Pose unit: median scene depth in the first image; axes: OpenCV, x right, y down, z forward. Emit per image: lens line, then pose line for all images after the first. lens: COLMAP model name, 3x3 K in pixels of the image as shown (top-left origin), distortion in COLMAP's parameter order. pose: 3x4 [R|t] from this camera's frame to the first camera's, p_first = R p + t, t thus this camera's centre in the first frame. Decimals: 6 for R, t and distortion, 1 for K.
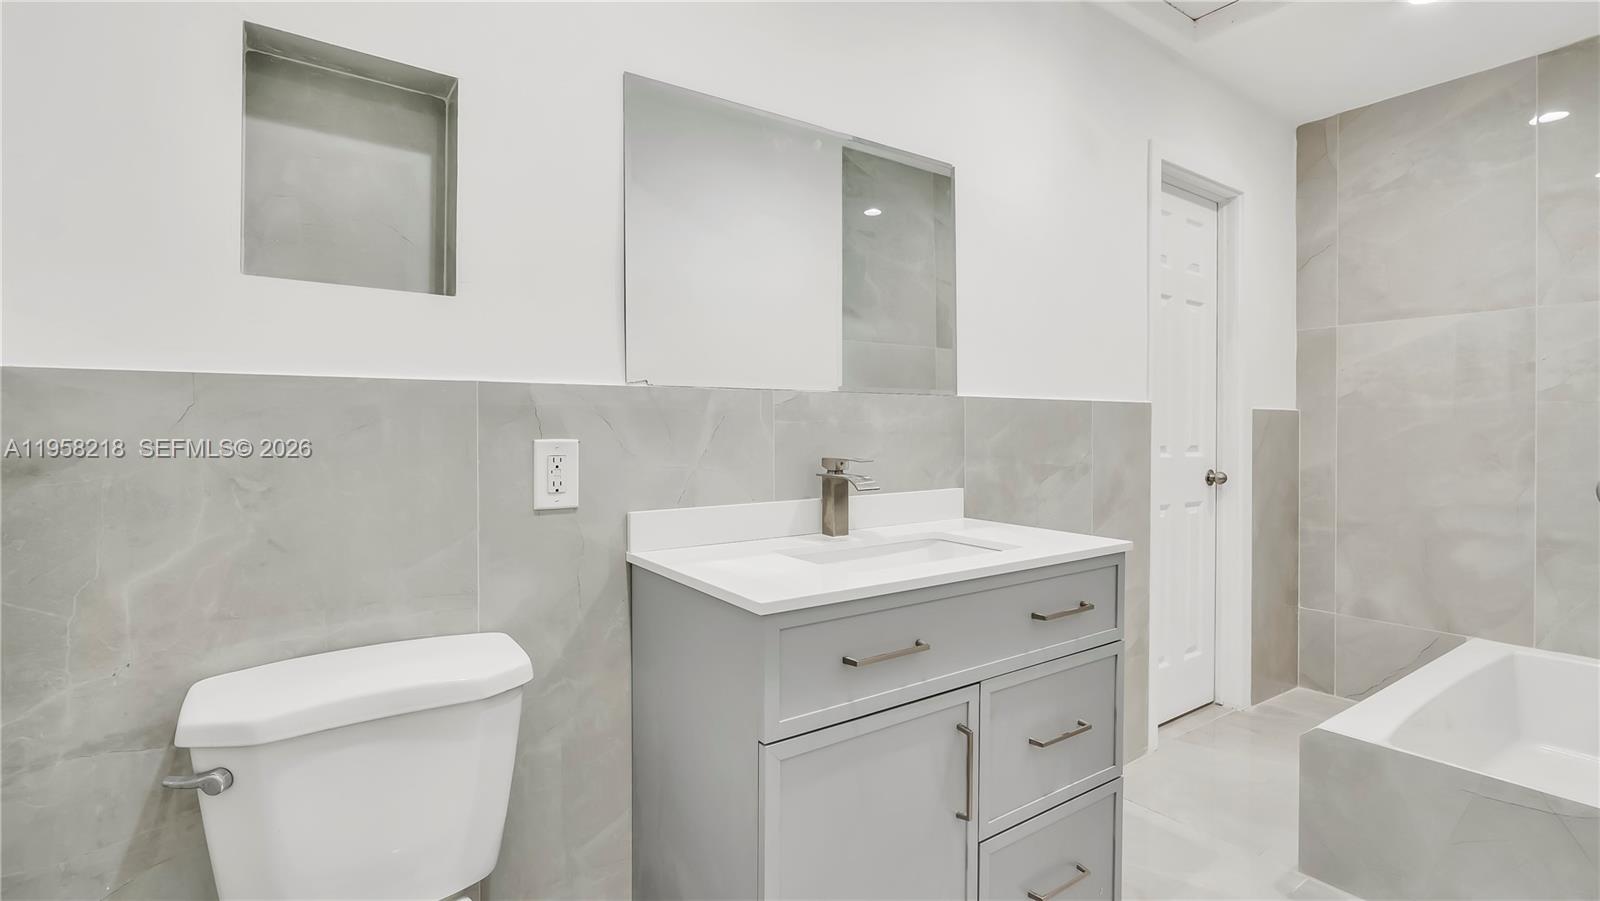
lens RADIAL K [[748.4, 0, 800.0], [0, 748.4, 450.5], [0, 0, 1]] dist [-0.001524, -0.000567]
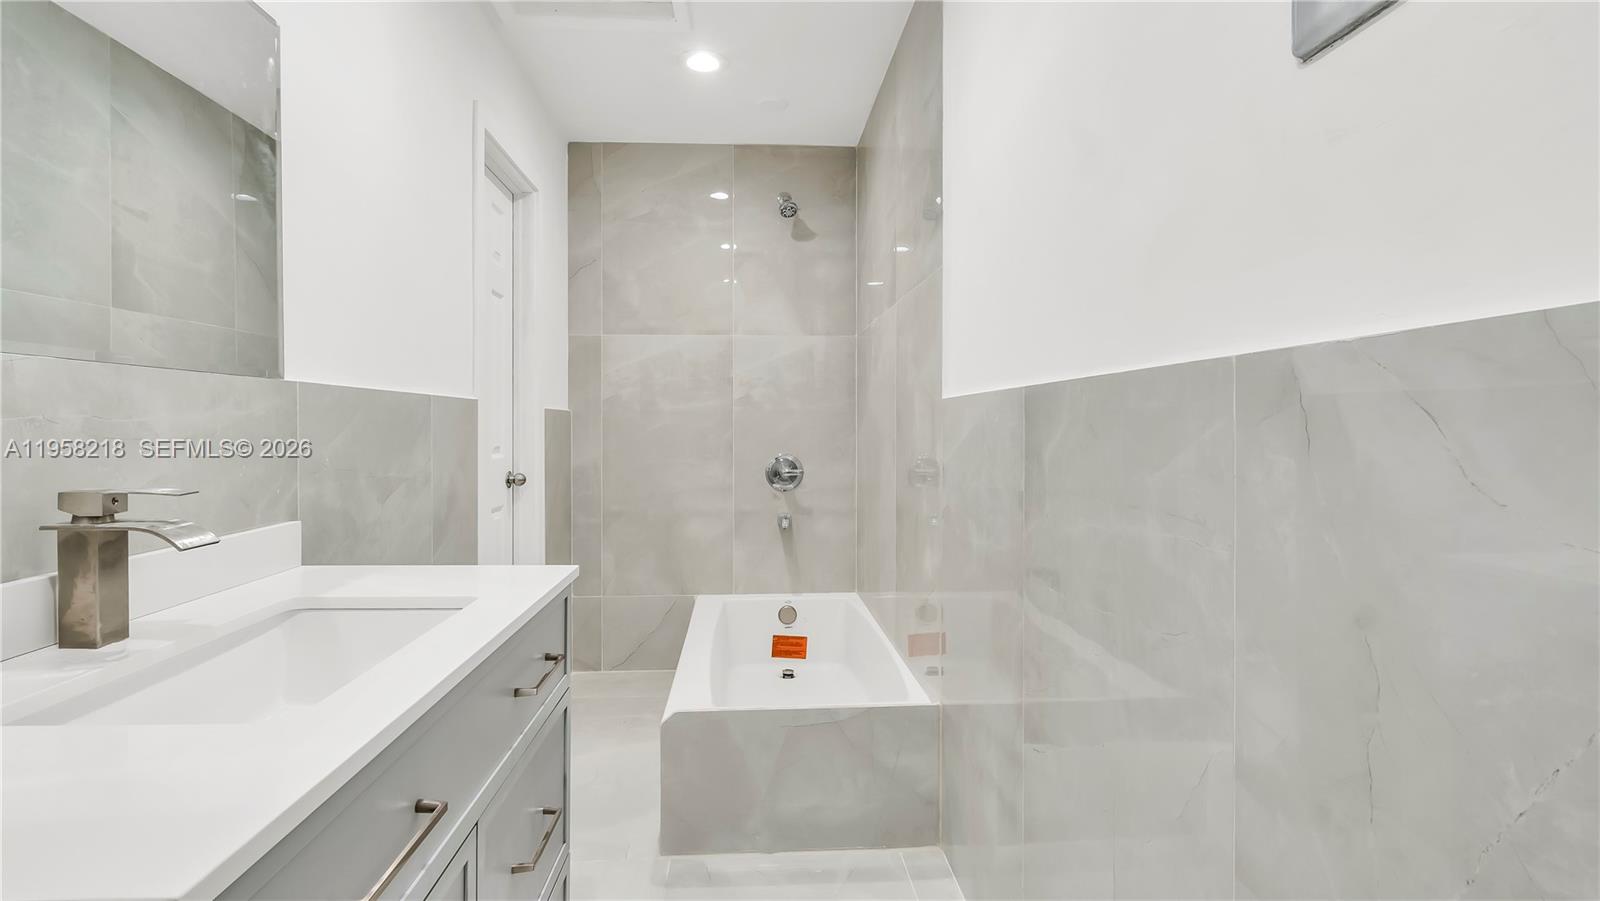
lens RADIAL K [[749.3, 0, 779.1], [0, 749.3, 436.3], [0, 0, 1]] dist [-0.011119, -0.000614]
pose [[0.527772, -0.011504, 0.849308, -0.084984], [0.025022, 0.999685, -0.002008, -0.009018], [-0.849017, 0.022311, 0.527894, 0.215225]]
